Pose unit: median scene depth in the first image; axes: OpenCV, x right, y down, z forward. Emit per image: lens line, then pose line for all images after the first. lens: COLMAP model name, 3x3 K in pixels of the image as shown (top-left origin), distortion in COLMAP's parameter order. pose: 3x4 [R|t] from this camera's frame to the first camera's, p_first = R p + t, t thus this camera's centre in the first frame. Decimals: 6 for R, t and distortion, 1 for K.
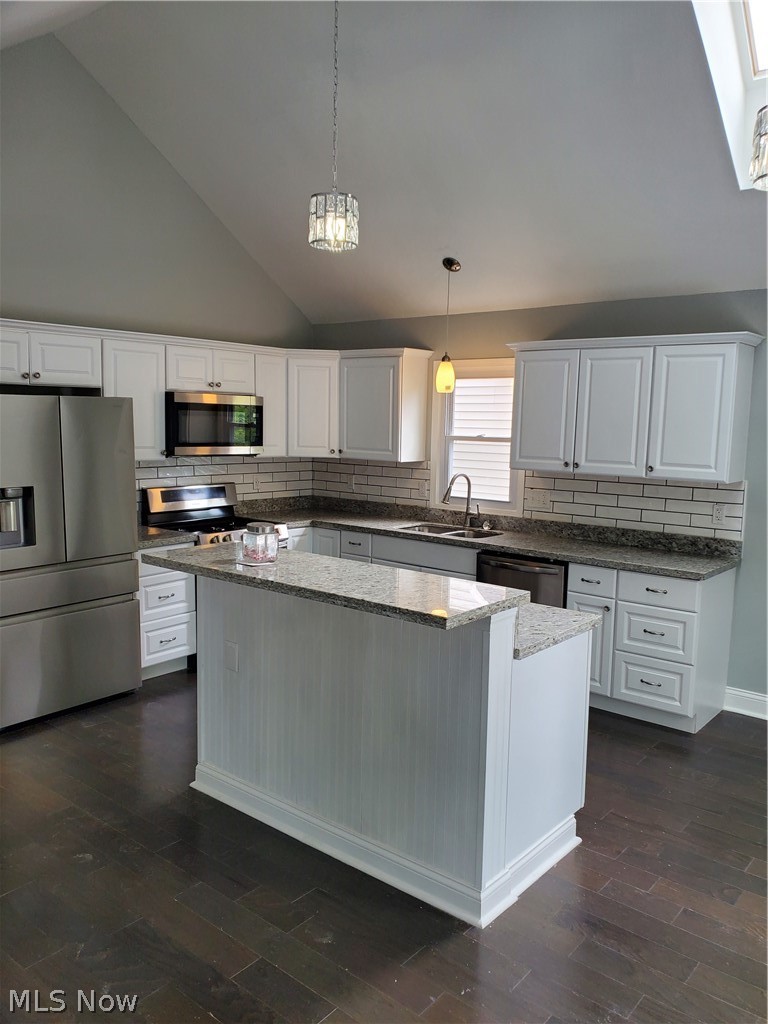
lens RADIAL K [[810.6, 0, 384.0], [0, 810.6, 512.0], [0, 0, 1]] dist [0.223724, -0.694480]
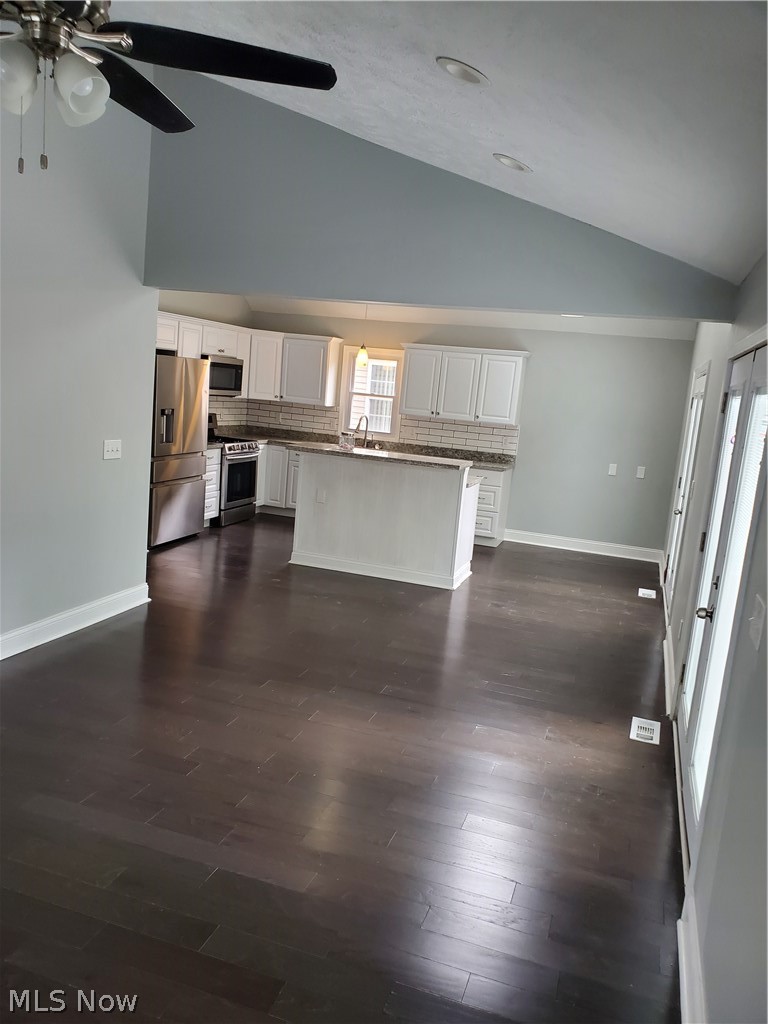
lens RADIAL K [[810.6, 0, 384.0], [0, 810.6, 512.0], [0, 0, 1]] dist [0.223724, -0.694480]
pose [[0.931979, 0.005897, 0.362465, -0.515828], [-0.027986, 0.998054, 0.055722, 0.062947], [-0.361431, -0.062076, 0.930330, -0.652774]]
